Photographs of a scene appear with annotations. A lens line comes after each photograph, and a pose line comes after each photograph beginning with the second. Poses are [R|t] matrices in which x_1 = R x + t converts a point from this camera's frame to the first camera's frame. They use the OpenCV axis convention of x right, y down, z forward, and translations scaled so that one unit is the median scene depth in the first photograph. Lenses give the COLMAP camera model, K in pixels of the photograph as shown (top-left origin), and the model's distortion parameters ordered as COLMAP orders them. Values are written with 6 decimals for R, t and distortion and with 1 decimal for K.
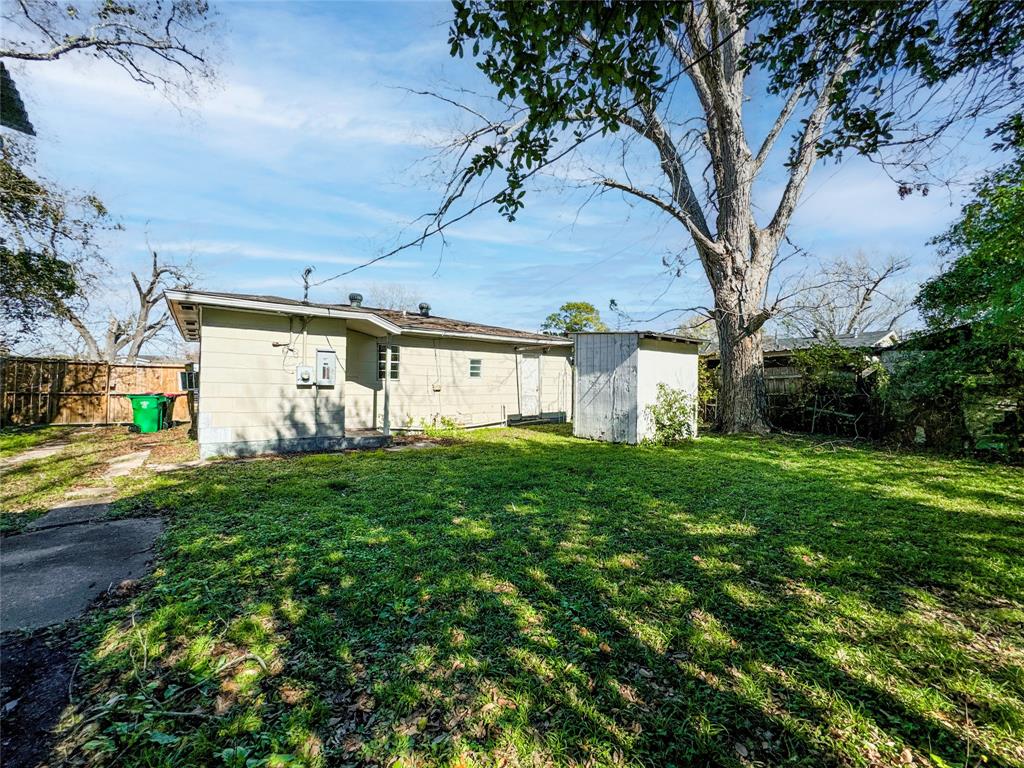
lens RADIAL K [[419.9, 0, 514.9], [0, 419.9, 382.6], [0, 0, 1]] dist [-0.023627, 0.009163]
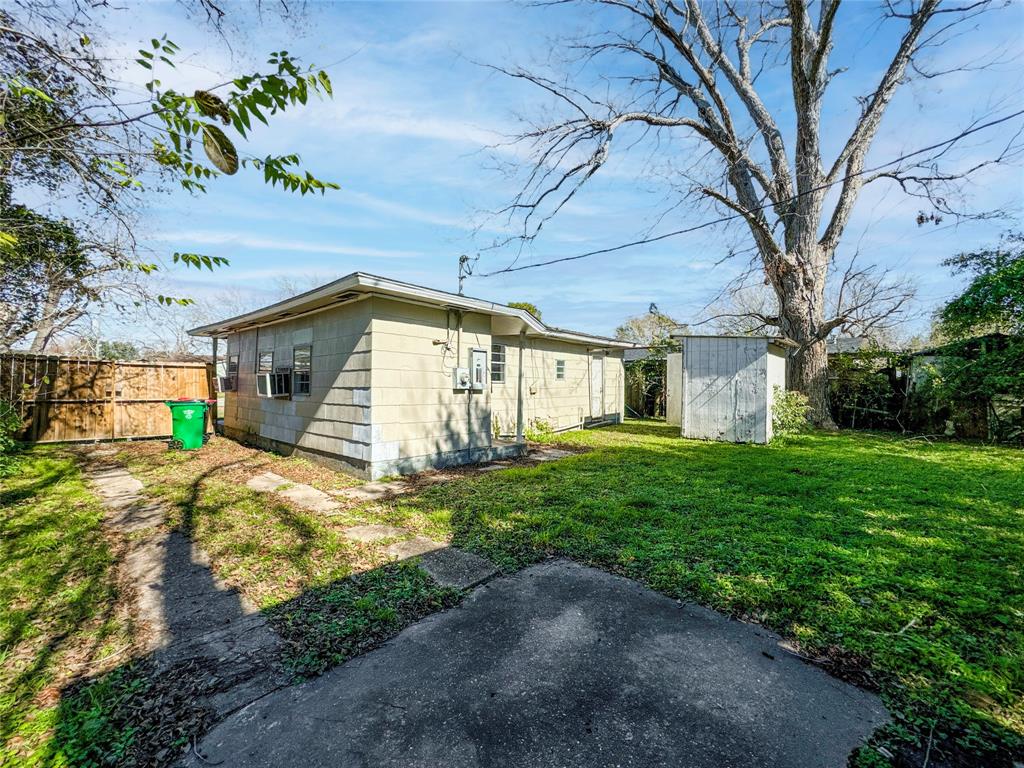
lens RADIAL K [[419.9, 0, 514.3], [0, 419.9, 383.2], [0, 0, 1]] dist [-0.023627, 0.009163]
pose [[0.978770, -0.003227, 0.204936, -0.445433], [0.002282, 0.999986, 0.004848, -0.008673], [-0.204948, -0.004277, 0.978763, 0.089632]]
